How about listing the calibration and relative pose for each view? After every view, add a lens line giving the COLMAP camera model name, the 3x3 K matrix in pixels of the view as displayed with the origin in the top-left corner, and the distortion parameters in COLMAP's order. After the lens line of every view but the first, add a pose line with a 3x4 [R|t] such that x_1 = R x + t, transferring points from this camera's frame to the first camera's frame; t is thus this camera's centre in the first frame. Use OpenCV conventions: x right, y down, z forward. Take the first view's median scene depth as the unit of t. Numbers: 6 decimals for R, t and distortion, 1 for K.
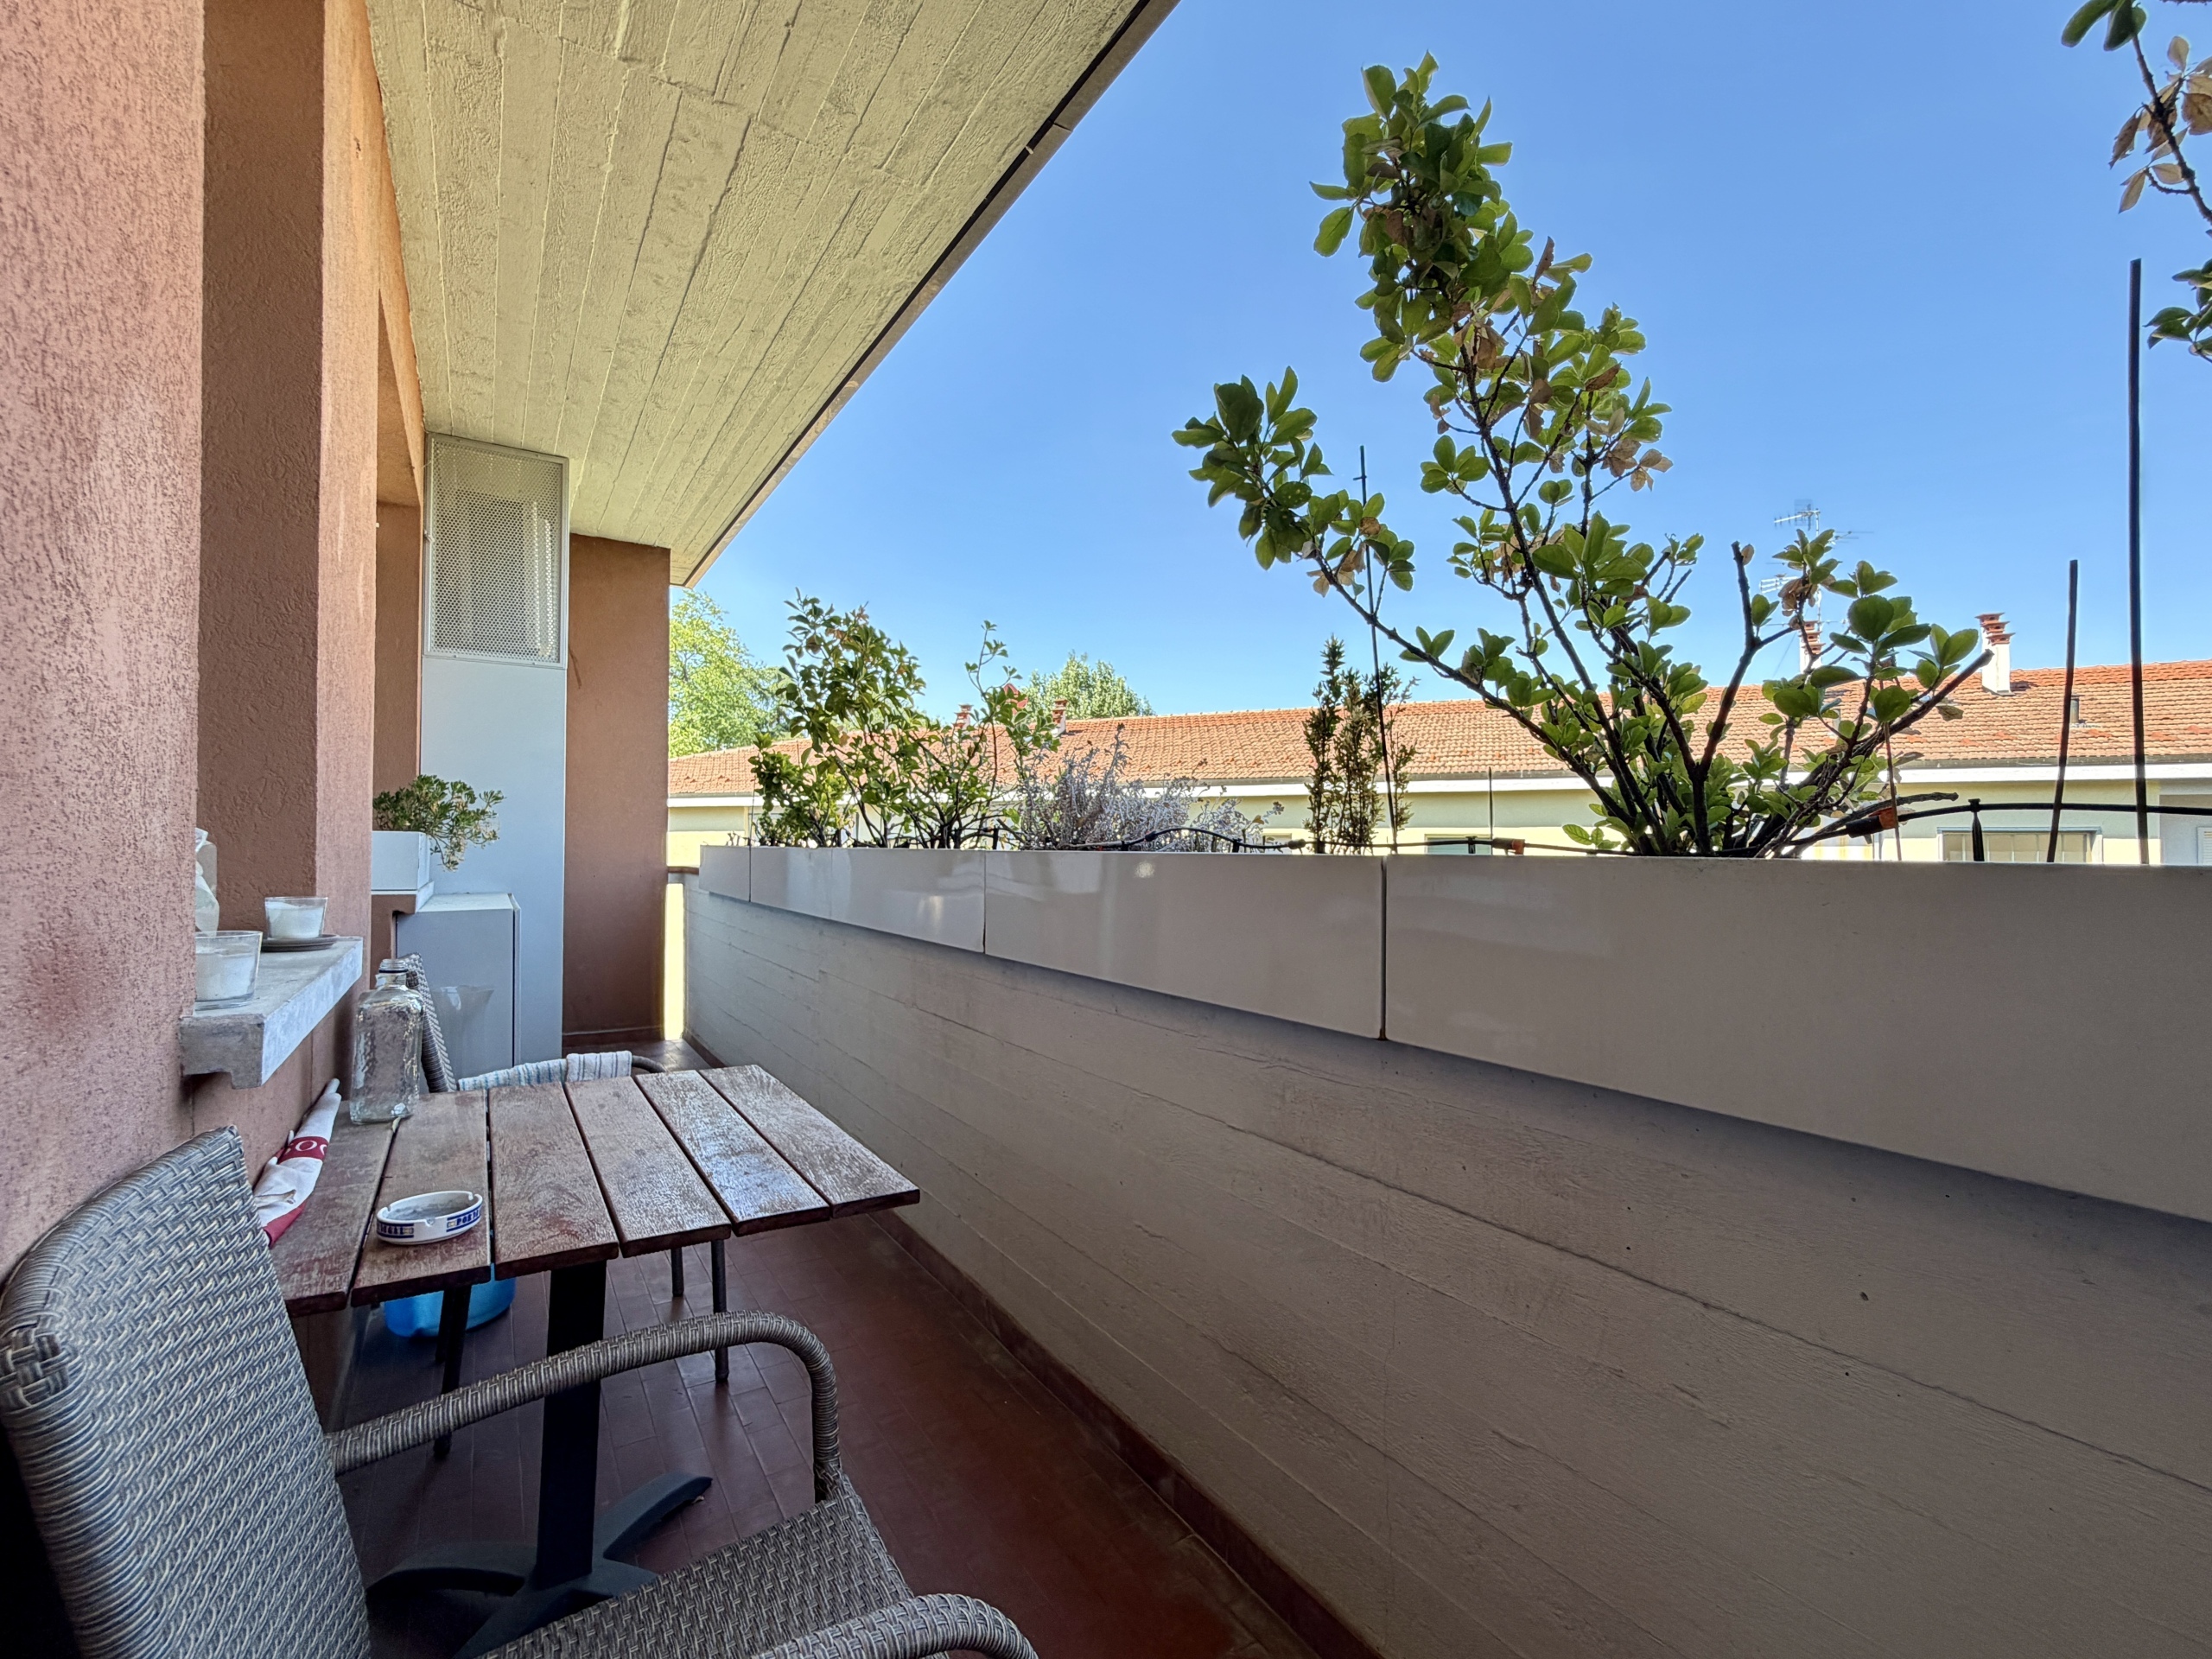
lens RADIAL K [[960.1, 0, 1106.0], [0, 960.1, 829.5], [0, 0, 1]] dist [-0.000047, 0.000025]
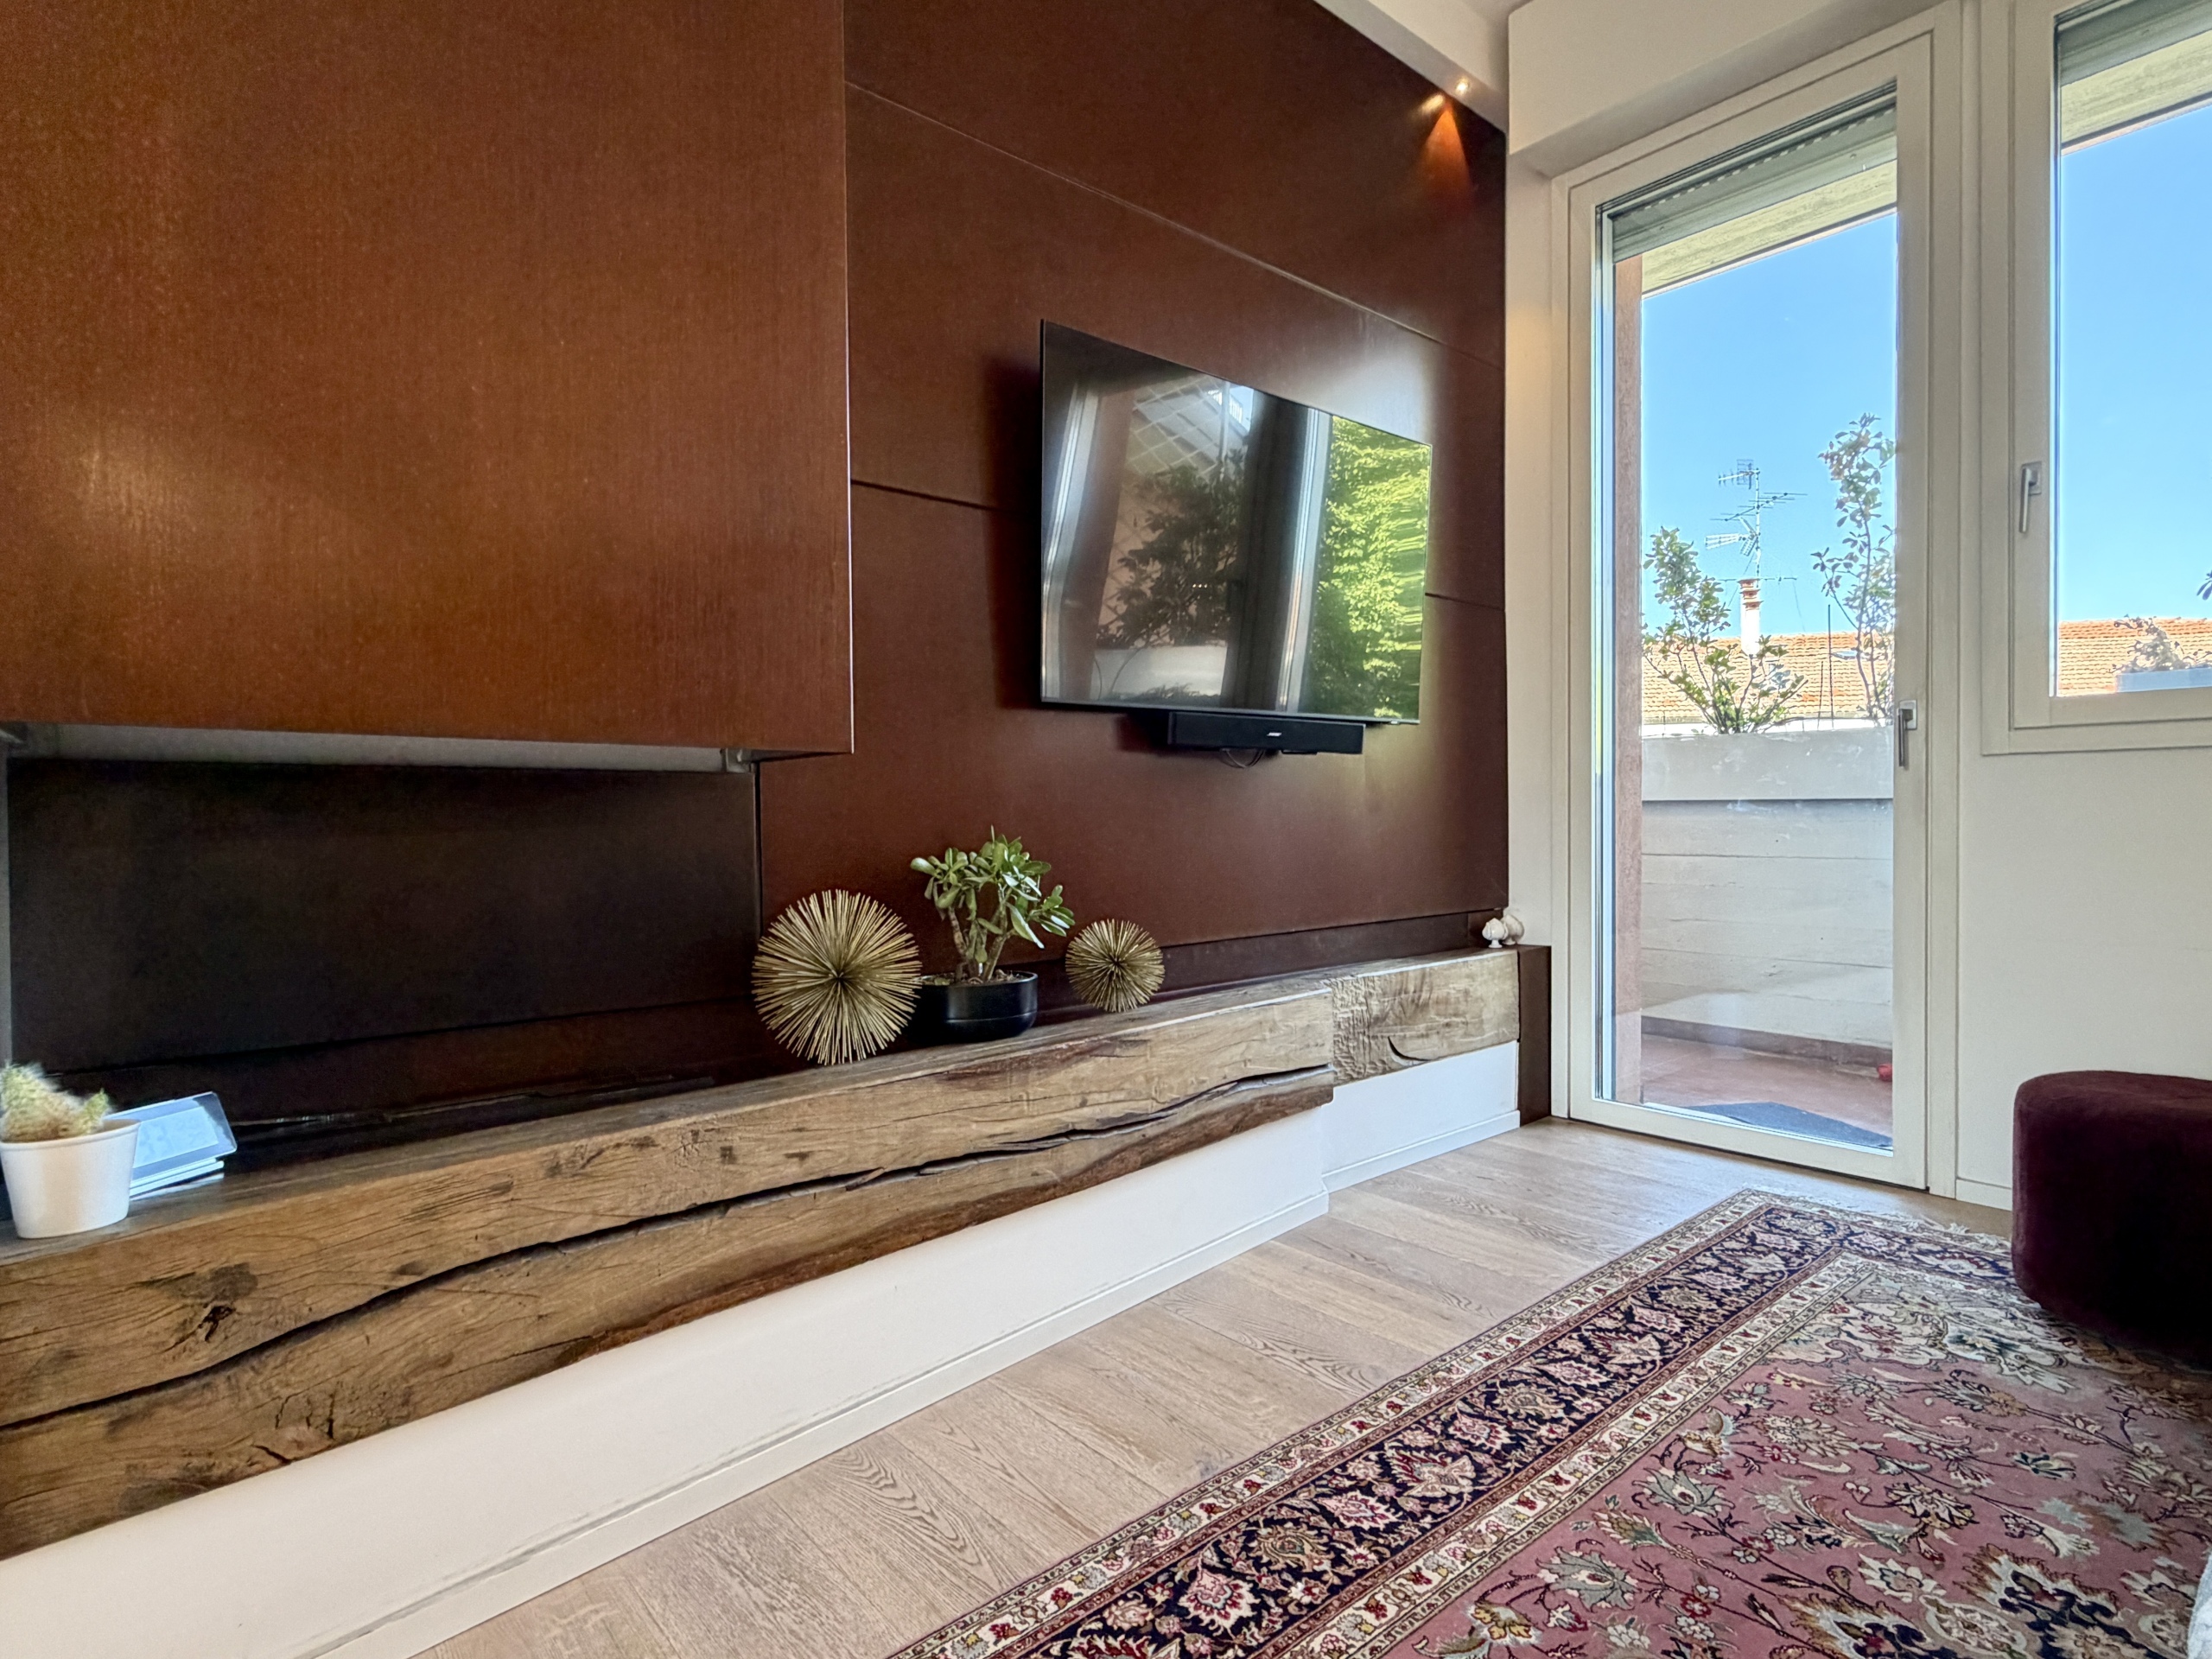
lens RADIAL K [[1148.7, 0, 1106.0], [0, 1148.7, 829.5], [0, 0, 1]] dist [0.005646, 0.001412]
pose [[0.991748, -0.013934, 0.127440, -2.277185], [0.009718, 0.999387, 0.033641, 0.214163], [-0.127831, -0.032125, 0.991276, -2.979974]]
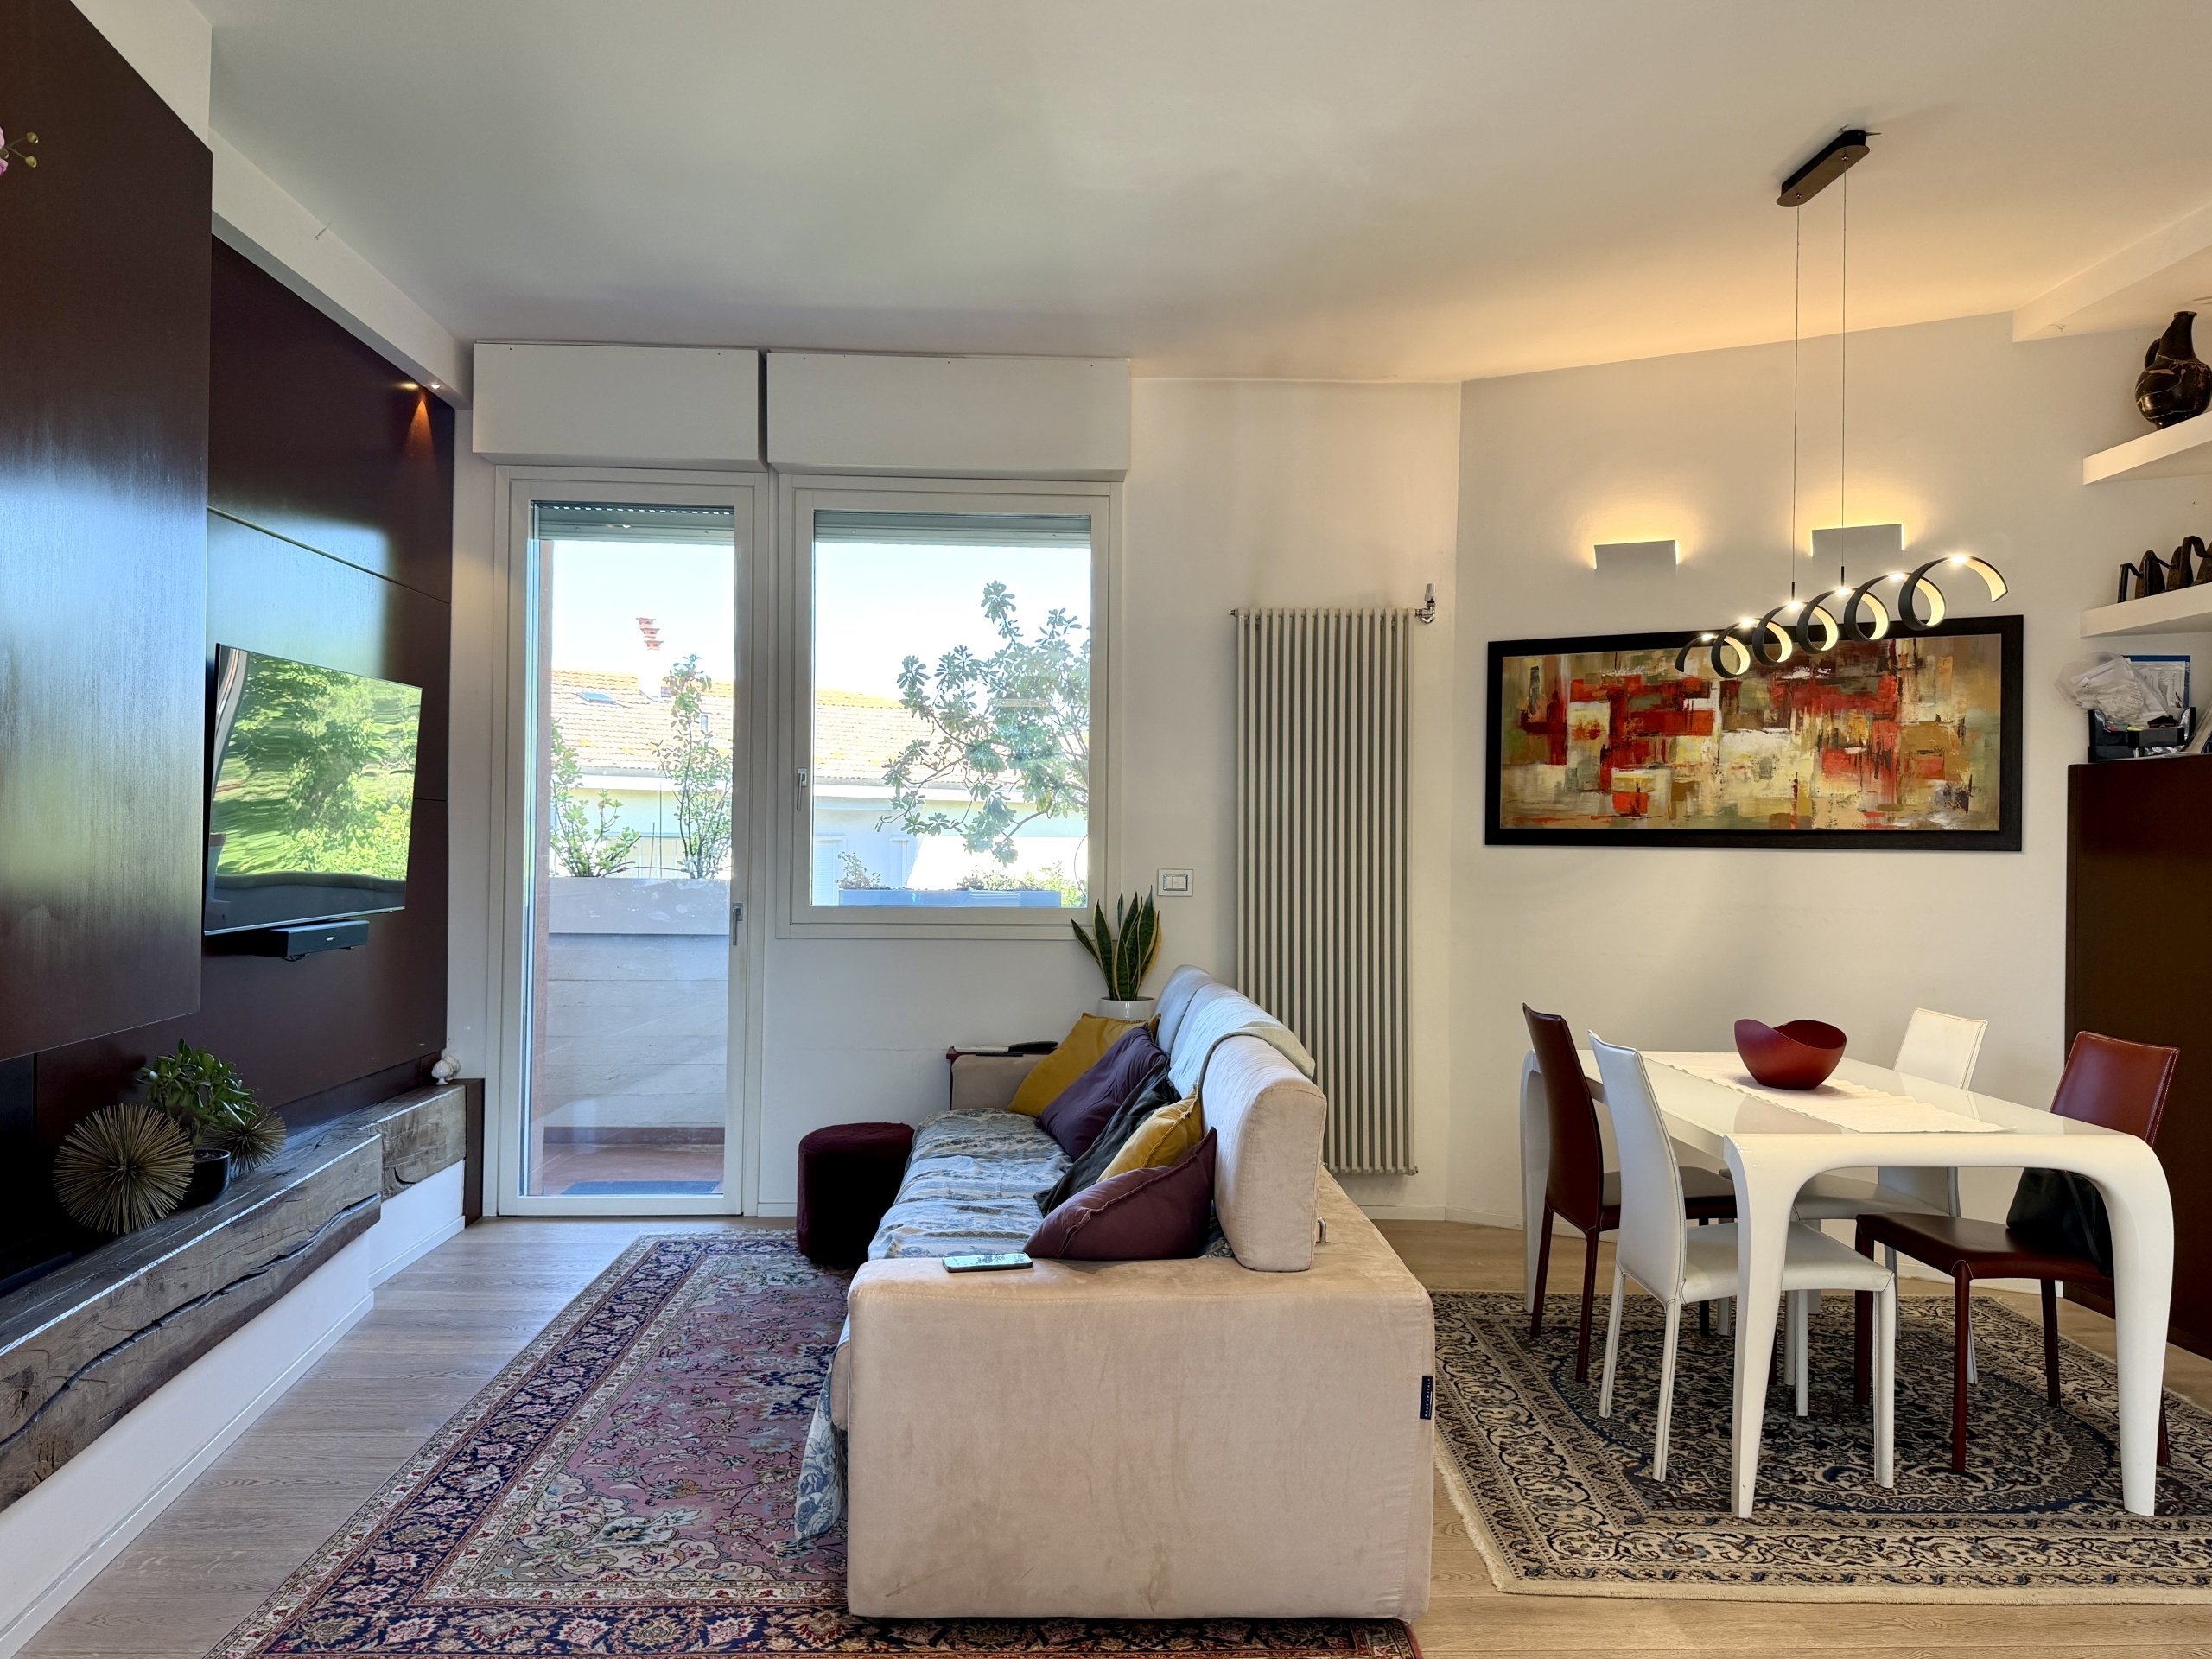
lens RADIAL K [[1563.4, 0, 1106.0], [0, 1563.4, 829.5], [0, 0, 1]] dist [0.032332, -0.002641]
pose [[0.512717, 0.014975, 0.858427, -4.154342], [-0.026379, 0.999651, -0.001684, -0.230679], [-0.858152, -0.021781, 0.512933, -4.510918]]
